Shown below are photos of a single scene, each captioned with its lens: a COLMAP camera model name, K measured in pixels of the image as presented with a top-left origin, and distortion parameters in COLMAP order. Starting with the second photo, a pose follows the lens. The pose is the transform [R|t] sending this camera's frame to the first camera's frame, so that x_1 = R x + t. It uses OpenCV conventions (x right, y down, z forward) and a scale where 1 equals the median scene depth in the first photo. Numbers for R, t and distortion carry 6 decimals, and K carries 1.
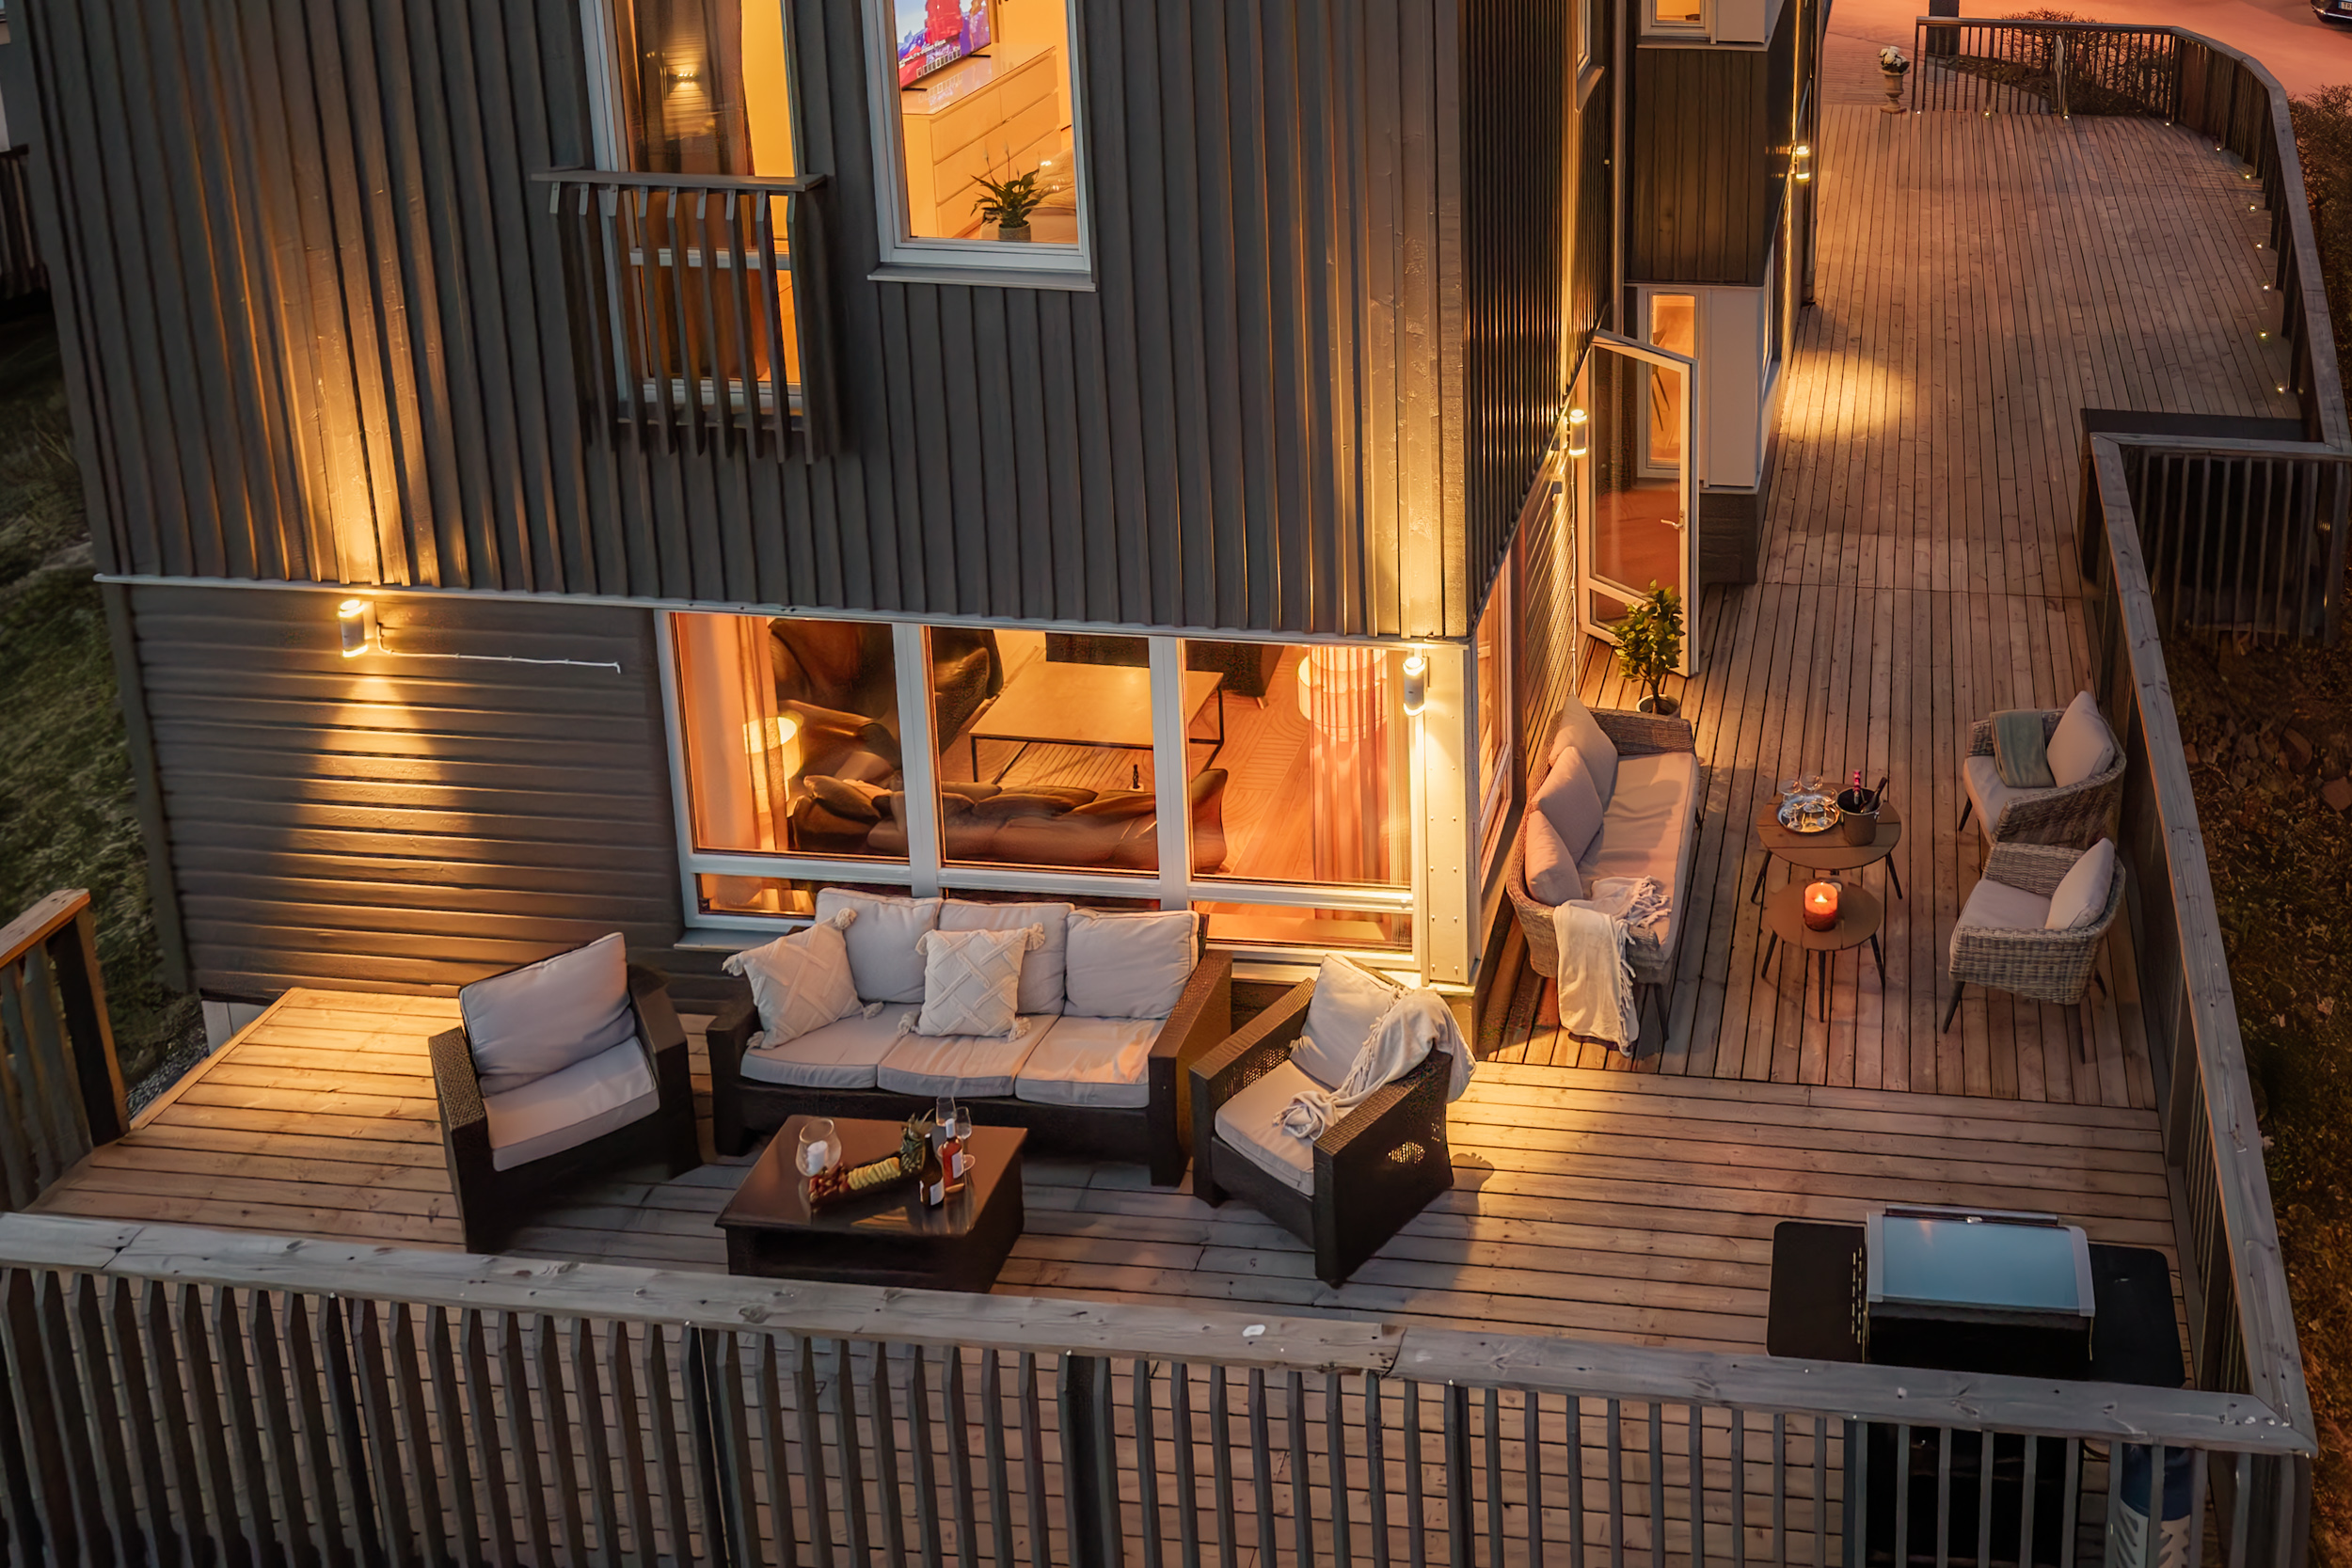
lens RADIAL K [[1662.8, 0, 1319.3], [0, 1662.8, 778.2], [0, 0, 1]] dist [0.076698, -0.093179]
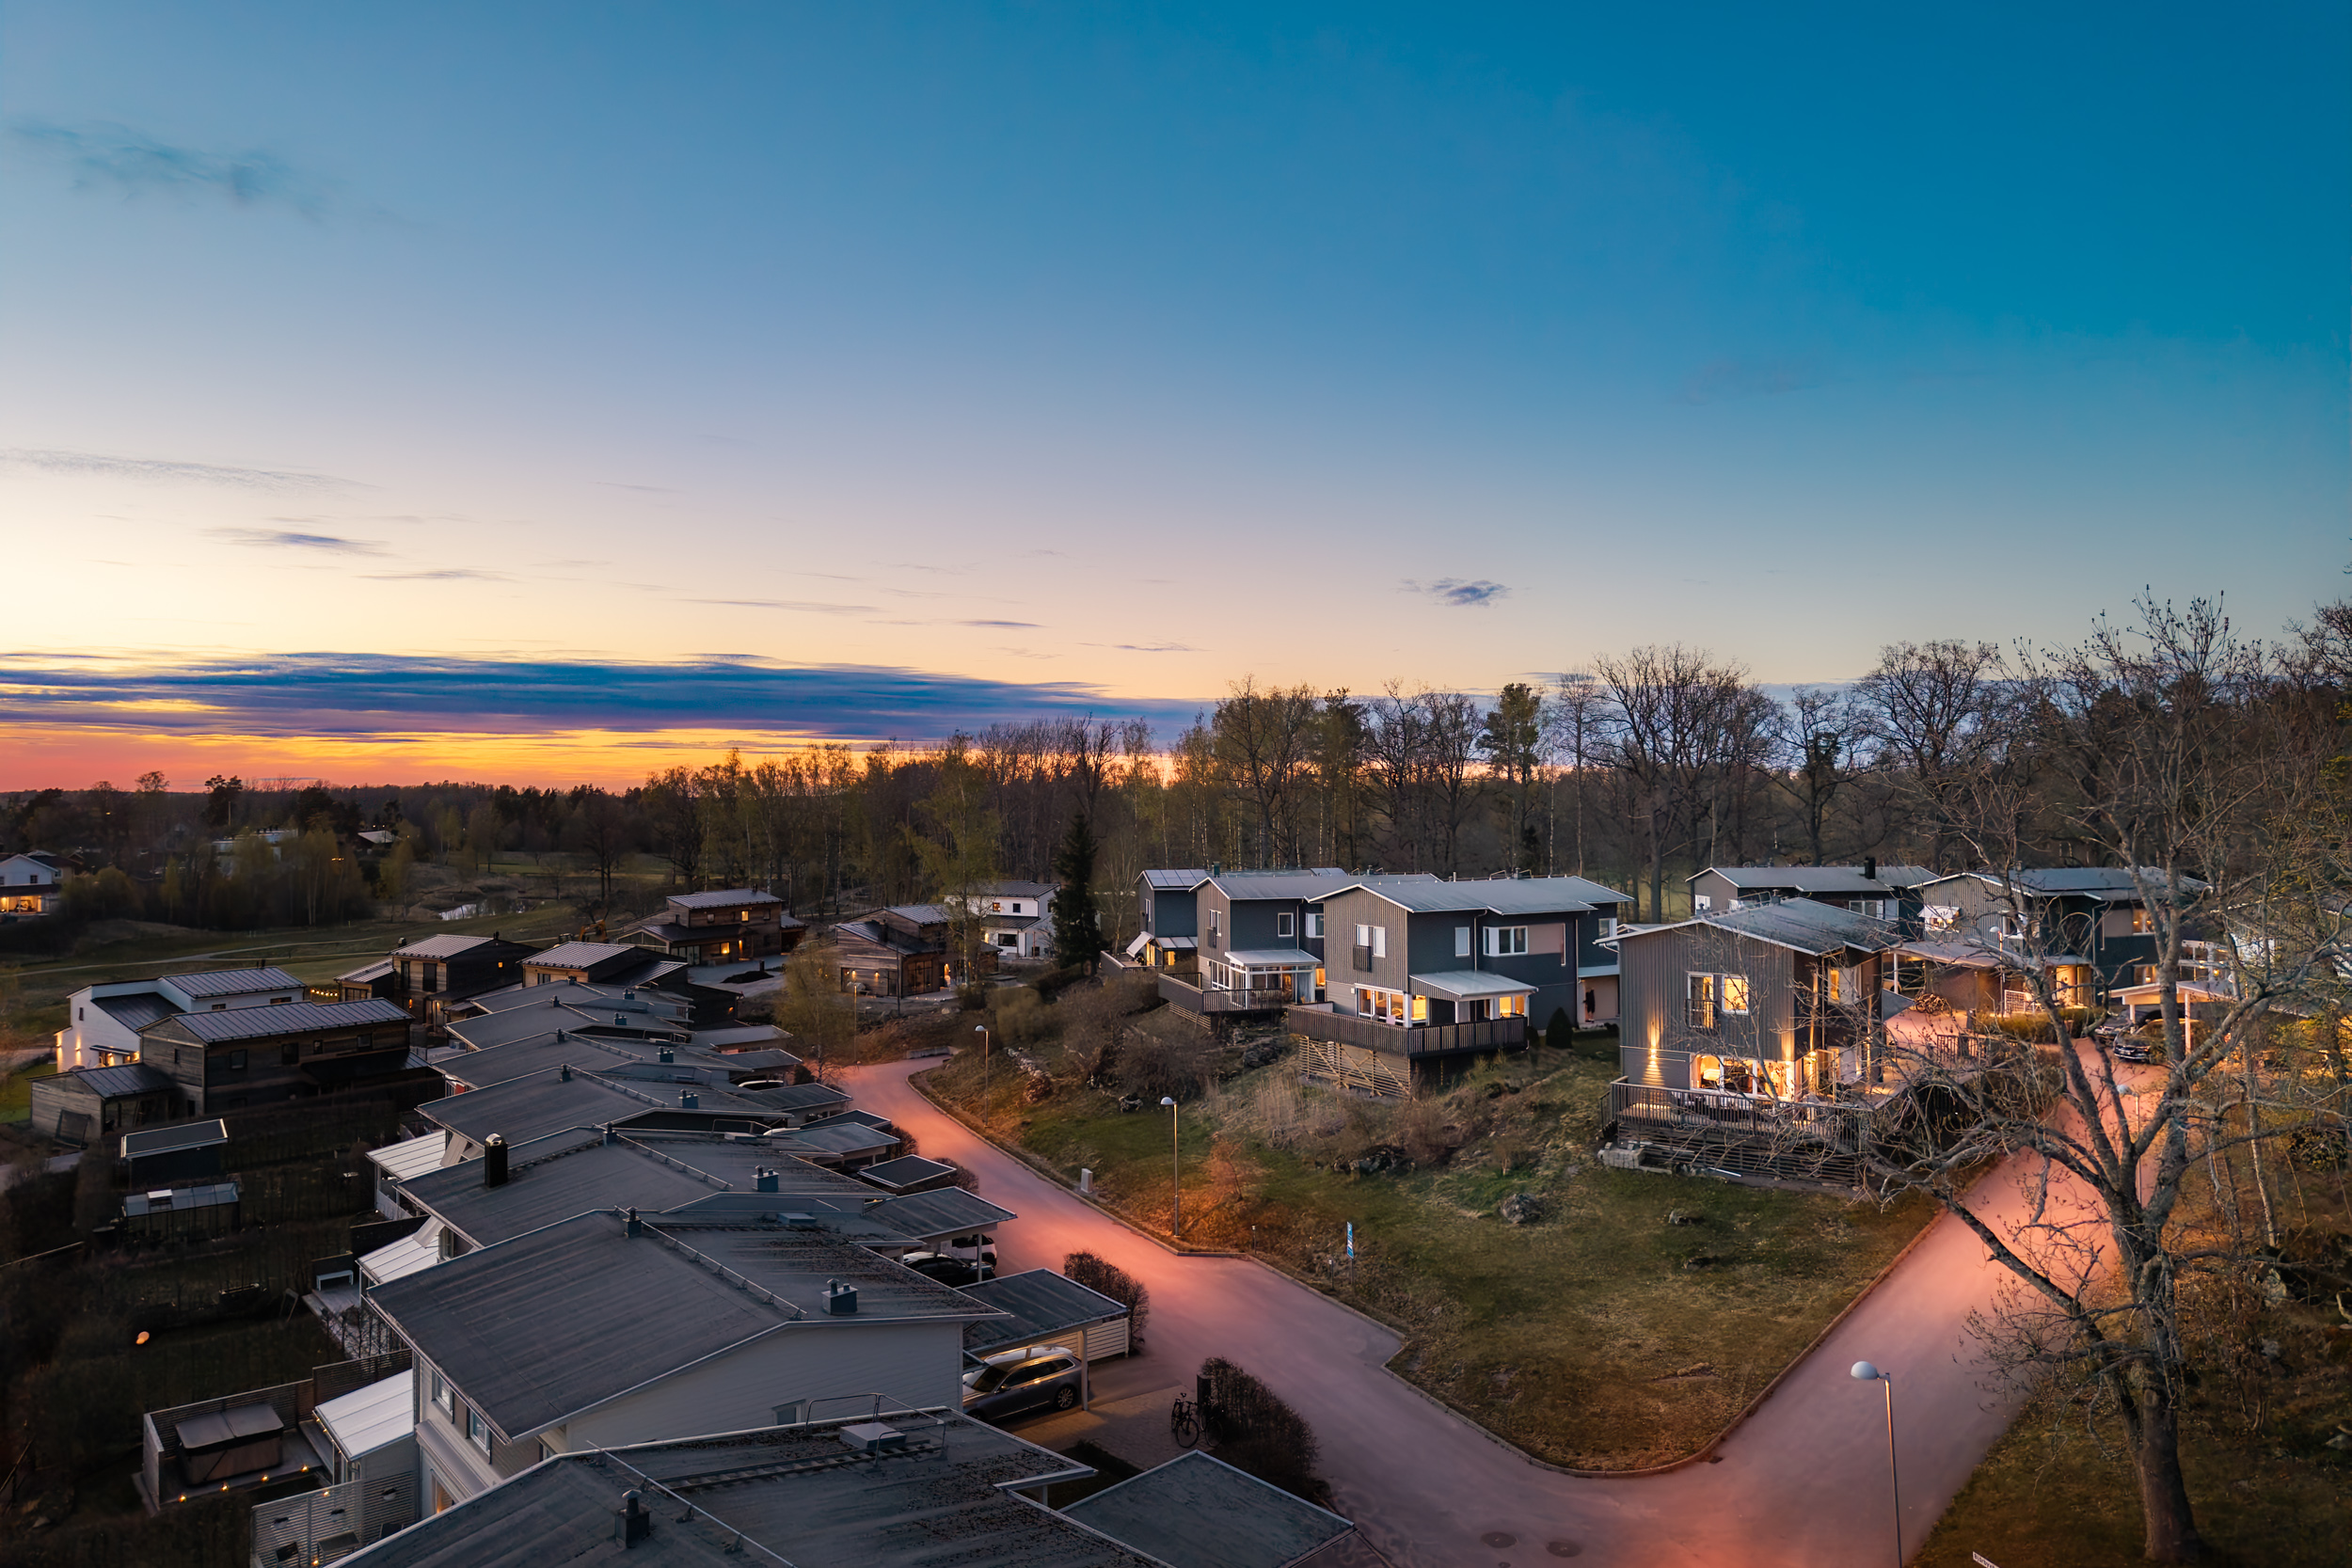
lens RADIAL K [[2077.1, 0, 1175.1], [0, 2077.1, 785.0], [0, 0, 1]] dist [0.011827, -0.010926]
pose [[0.926337, -0.055743, -0.372549, 1.037512], [-0.097946, 0.919332, -0.381098, 2.652105], [0.363740, 0.389515, 0.846151, -8.487605]]
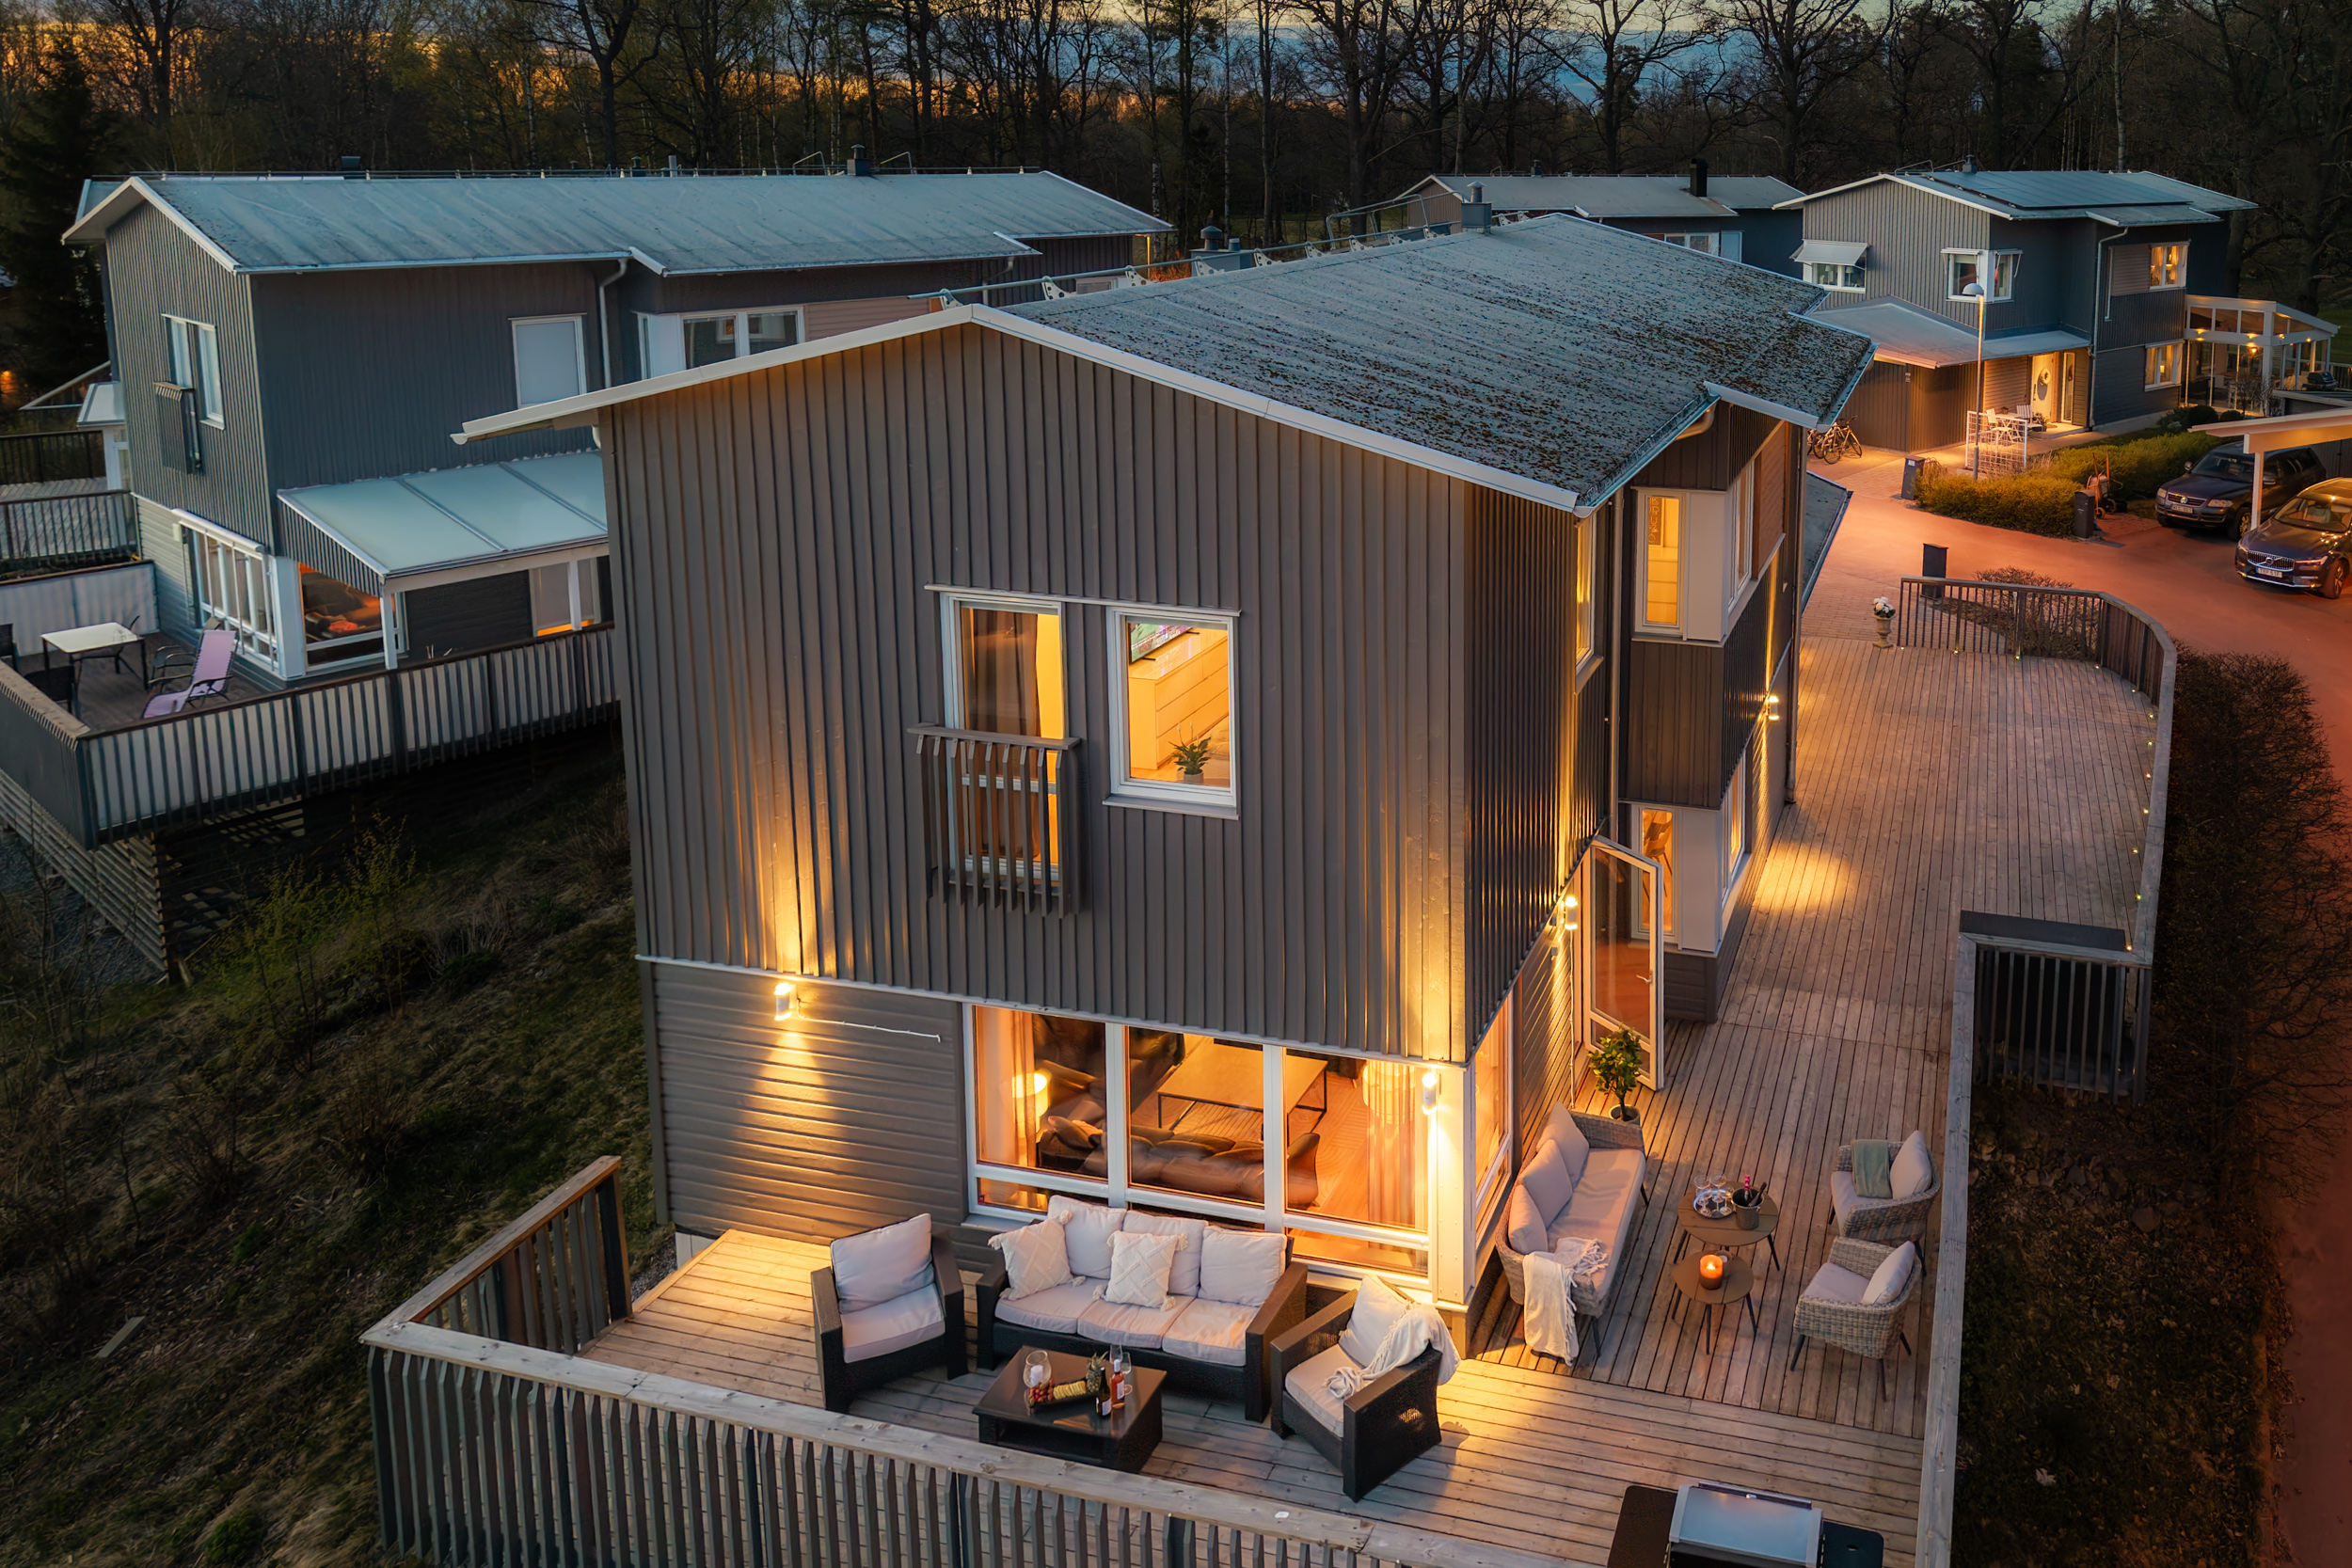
lens RADIAL K [[2077.1, 0, 1175.1], [0, 2077.1, 785.0], [0, 0, 1]] dist [0.011827, -0.010926]
pose [[0.958103, 0.026593, -0.285186, 0.335548], [-0.054458, 0.994431, -0.090228, -0.140460], [0.281198, 0.101978, 0.954216, -0.798587]]
